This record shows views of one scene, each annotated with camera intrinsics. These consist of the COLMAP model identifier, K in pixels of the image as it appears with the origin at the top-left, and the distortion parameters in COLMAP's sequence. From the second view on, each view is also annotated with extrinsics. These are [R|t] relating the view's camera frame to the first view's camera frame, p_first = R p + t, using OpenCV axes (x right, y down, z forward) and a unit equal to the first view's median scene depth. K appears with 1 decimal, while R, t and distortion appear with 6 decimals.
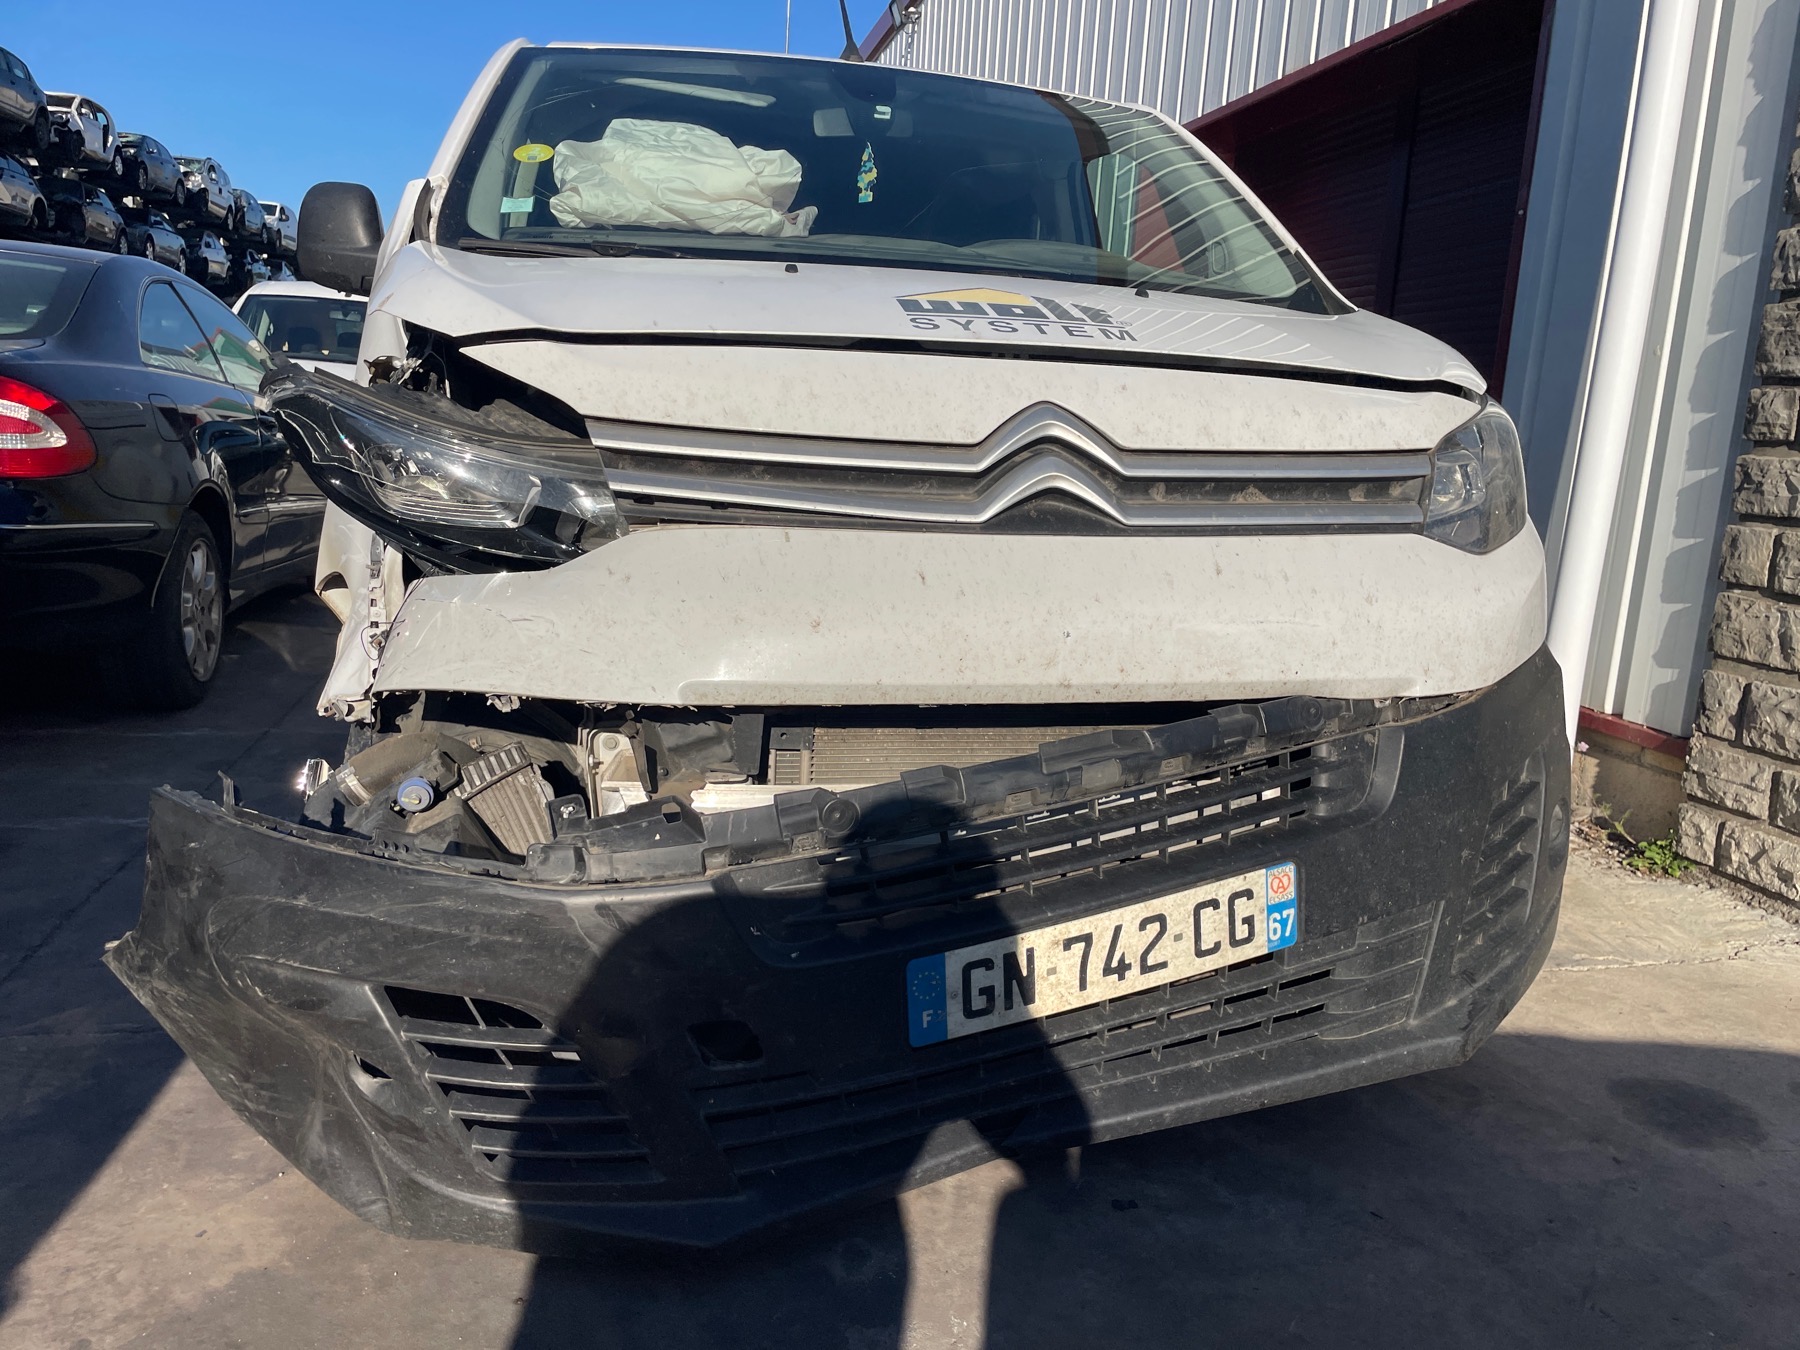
lens RADIAL K [[1352.6, 0, 900.8], [0, 1352.6, 681.2], [0, 0, 1]] dist [0.004397, -0.003888]
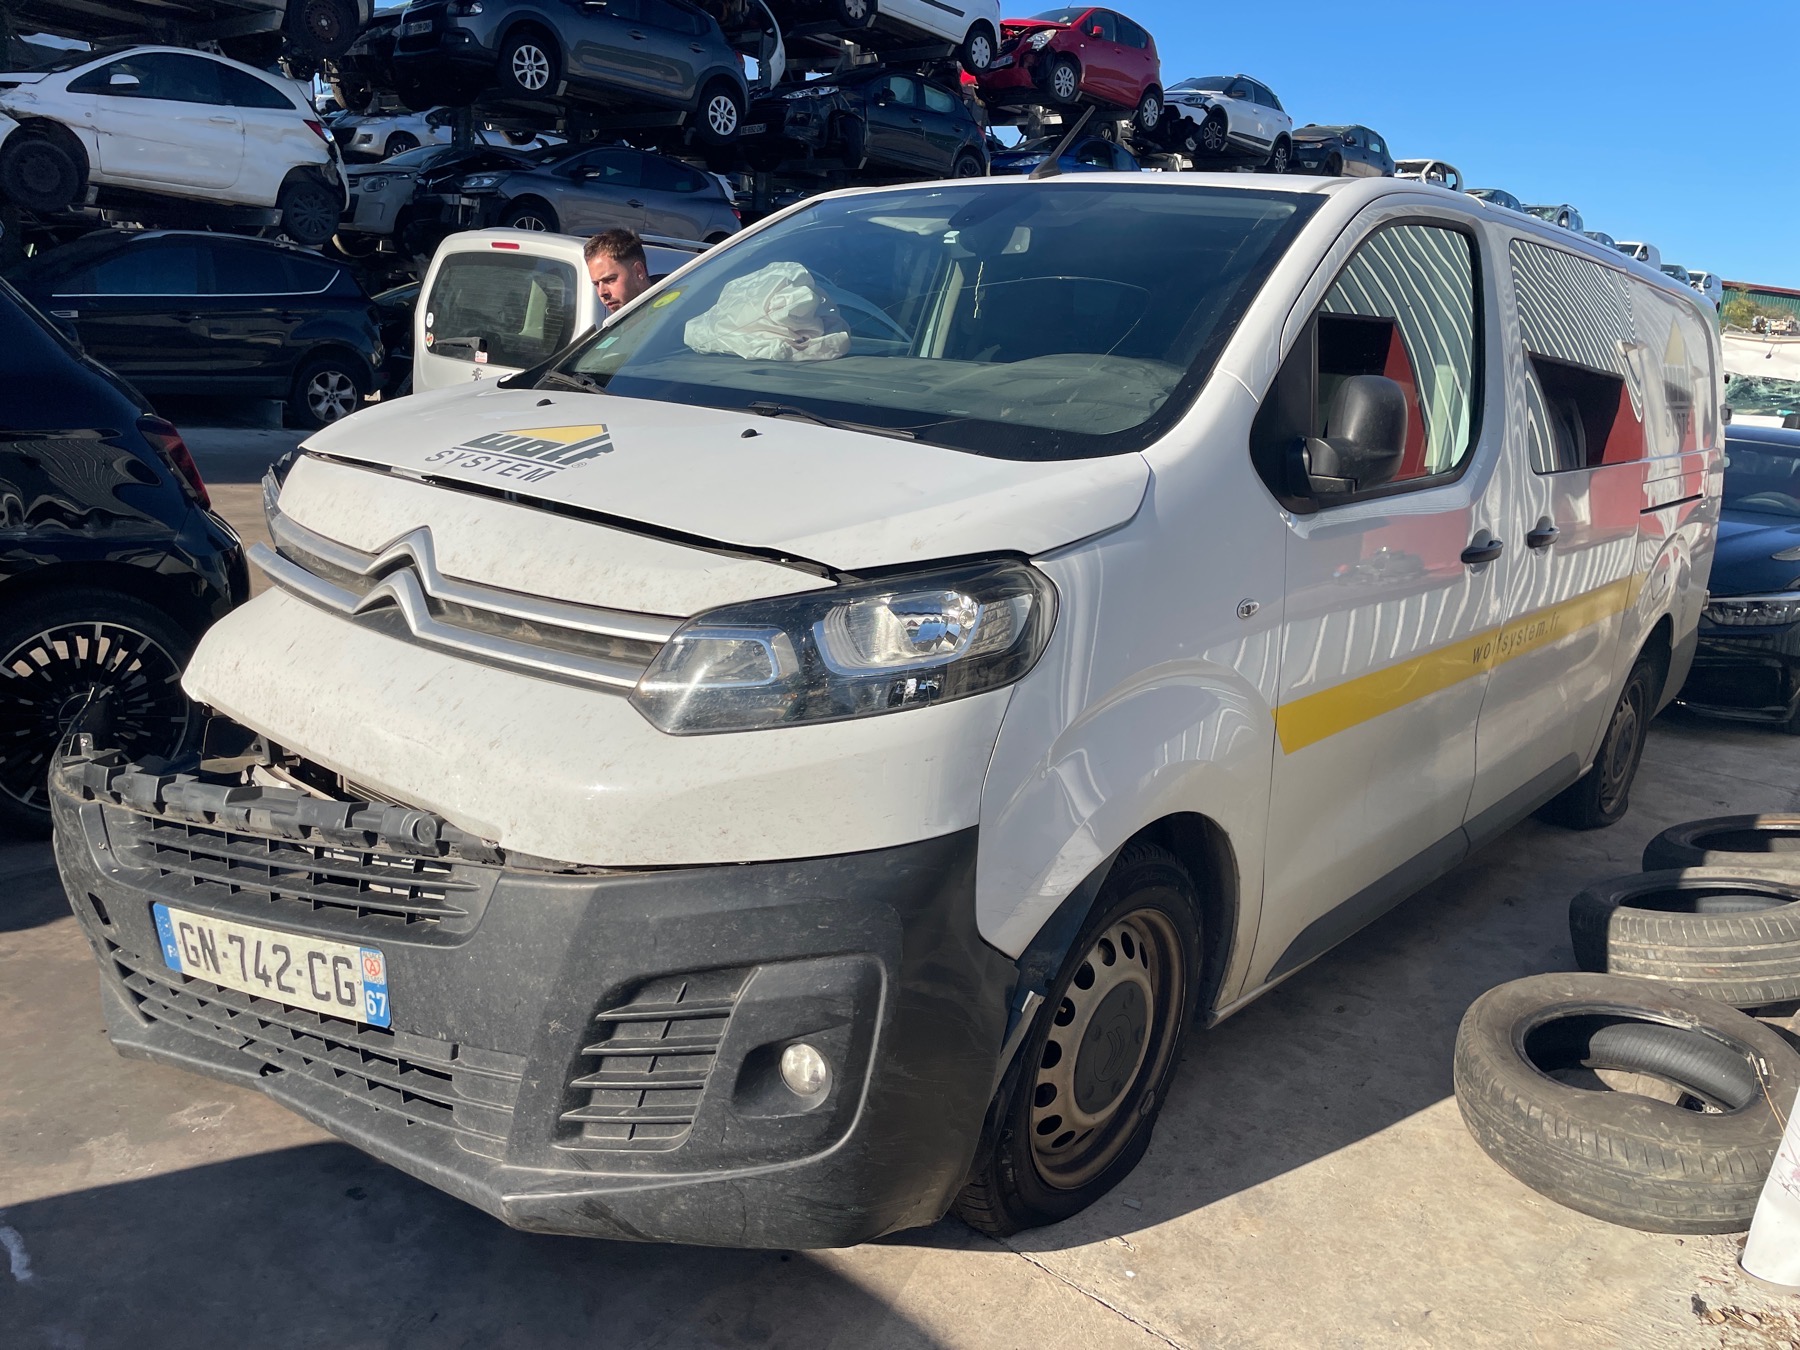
lens RADIAL K [[1352.6, 0, 899.9], [0, 1352.6, 669.3], [0, 0, 1]] dist [0.004397, -0.003888]
pose [[0.639074, 0.182005, -0.747301, 1.354924], [-0.210733, 0.975854, 0.057456, -0.249812], [0.739714, 0.120763, 0.661997, 0.541007]]
